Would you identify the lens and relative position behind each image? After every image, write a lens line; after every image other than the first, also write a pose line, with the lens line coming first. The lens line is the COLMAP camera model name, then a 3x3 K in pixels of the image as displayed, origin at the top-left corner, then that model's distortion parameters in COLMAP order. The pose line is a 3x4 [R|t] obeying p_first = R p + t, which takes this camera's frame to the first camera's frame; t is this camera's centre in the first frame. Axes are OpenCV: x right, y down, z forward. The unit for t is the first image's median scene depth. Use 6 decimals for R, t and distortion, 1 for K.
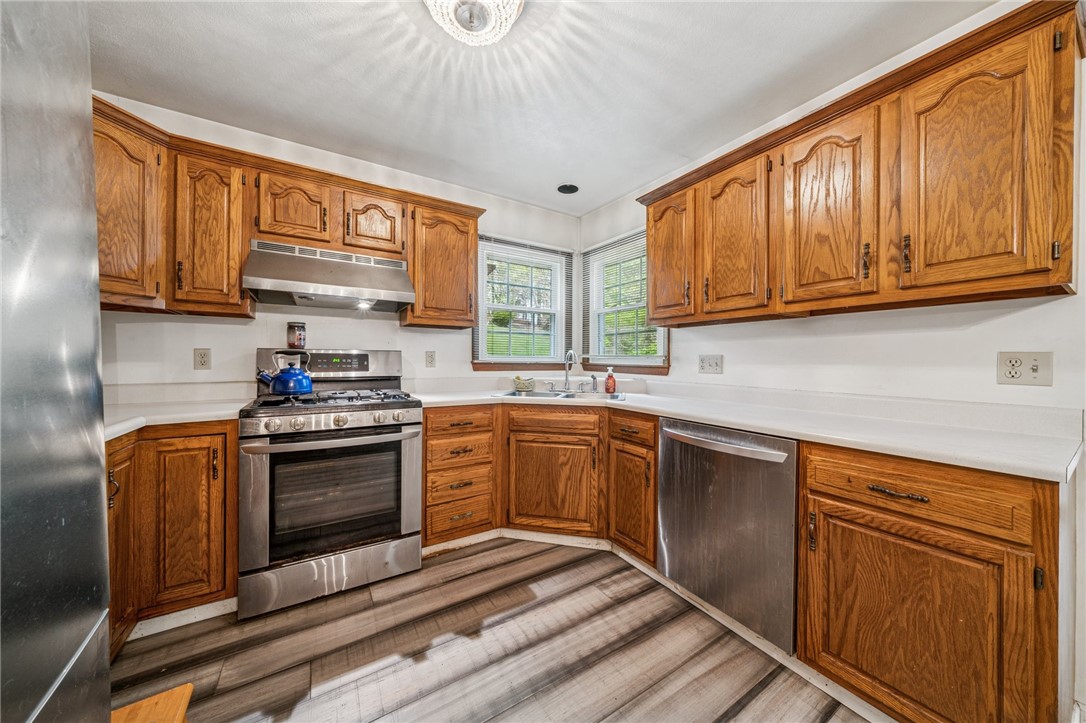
lens RADIAL K [[363.0, 0, 543.0], [0, 363.0, 361.5], [0, 0, 1]] dist [-0.000100, -0.000054]
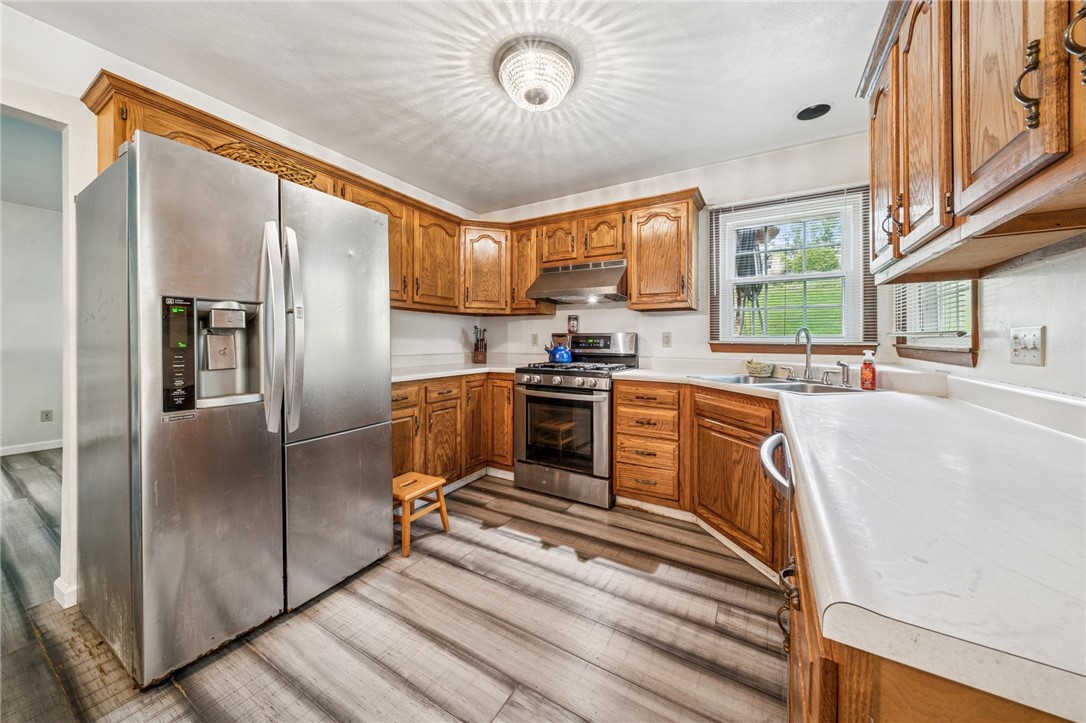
lens RADIAL K [[371.5, 0, 548.6], [0, 371.5, 340.3], [0, 0, 1]] dist [-0.000530, -0.000057]
pose [[0.470556, -0.003686, -0.882362, 0.638647], [-0.005423, 0.999960, -0.007069, 0.006182], [0.882353, 0.008111, 0.470518, 0.207639]]
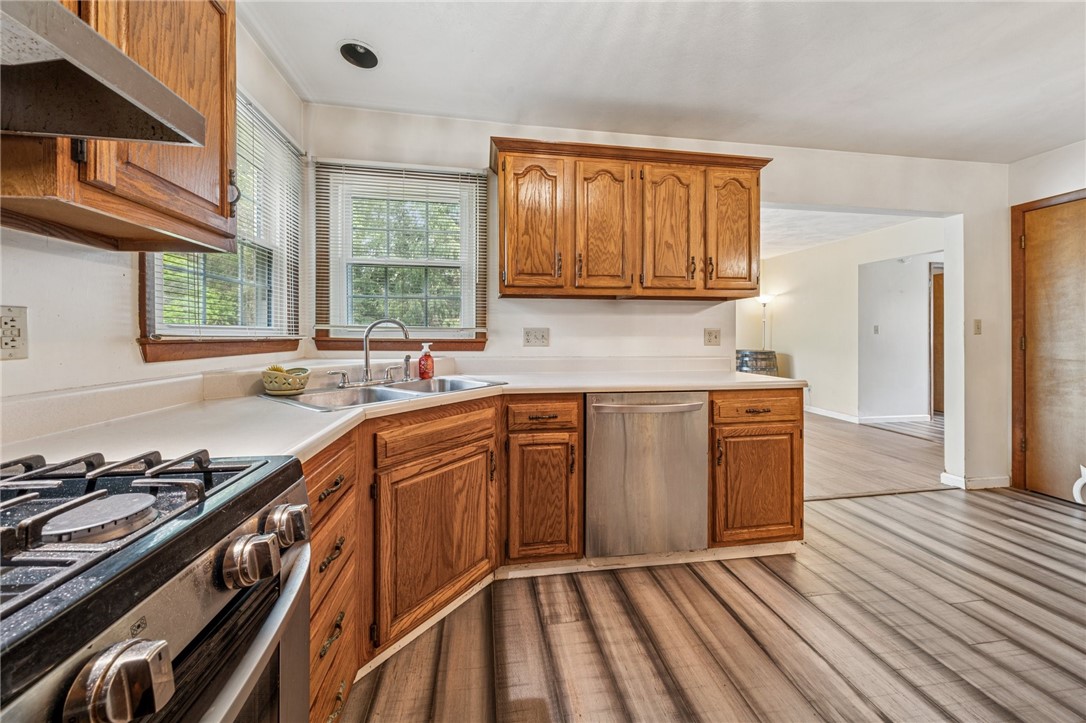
lens RADIAL K [[378.0, 0, 539.4], [0, 378.0, 336.0], [0, 0, 1]] dist [-0.001392, -0.000049]
pose [[0.398839, -0.007700, 0.916989, -0.528765], [0.005328, 0.999967, 0.006080, -0.002584], [-0.917005, 0.002460, 0.398867, 0.613557]]
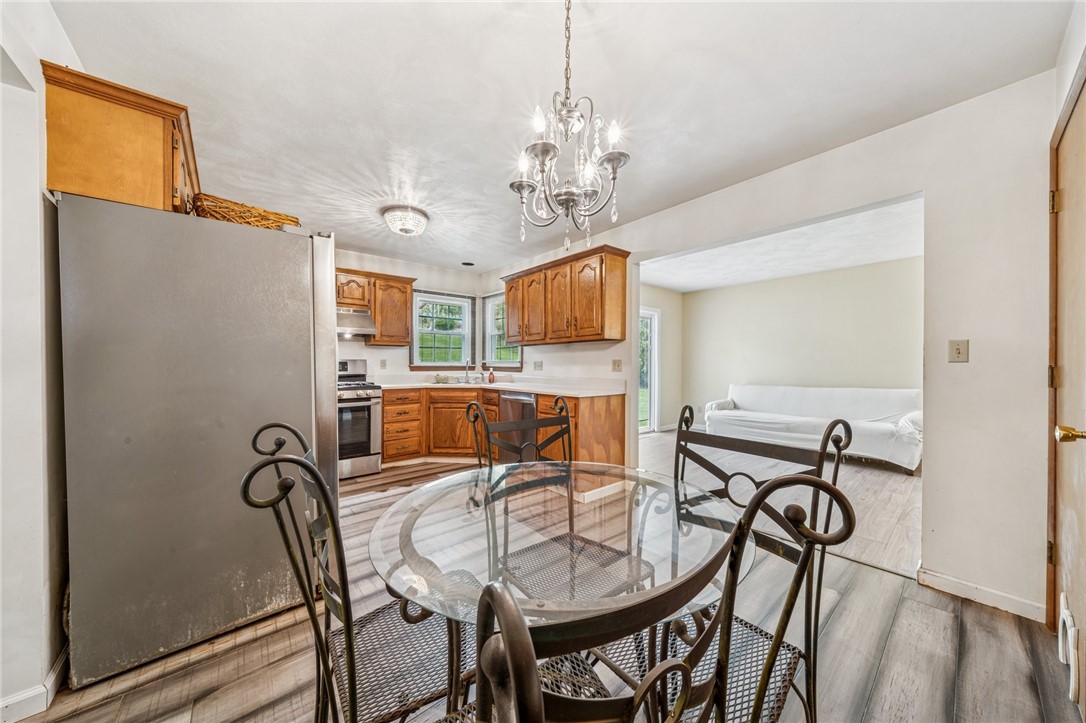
lens RADIAL K [[363.0, 0, 543.0], [0, 363.0, 361.5], [0, 0, 1]] dist [-0.000100, -0.000054]
pose [[0.989428, -0.005798, 0.144906, 0.225182], [0.007570, 0.999903, -0.011685, 0.008033], [-0.144824, 0.012658, 0.989376, -0.978142]]
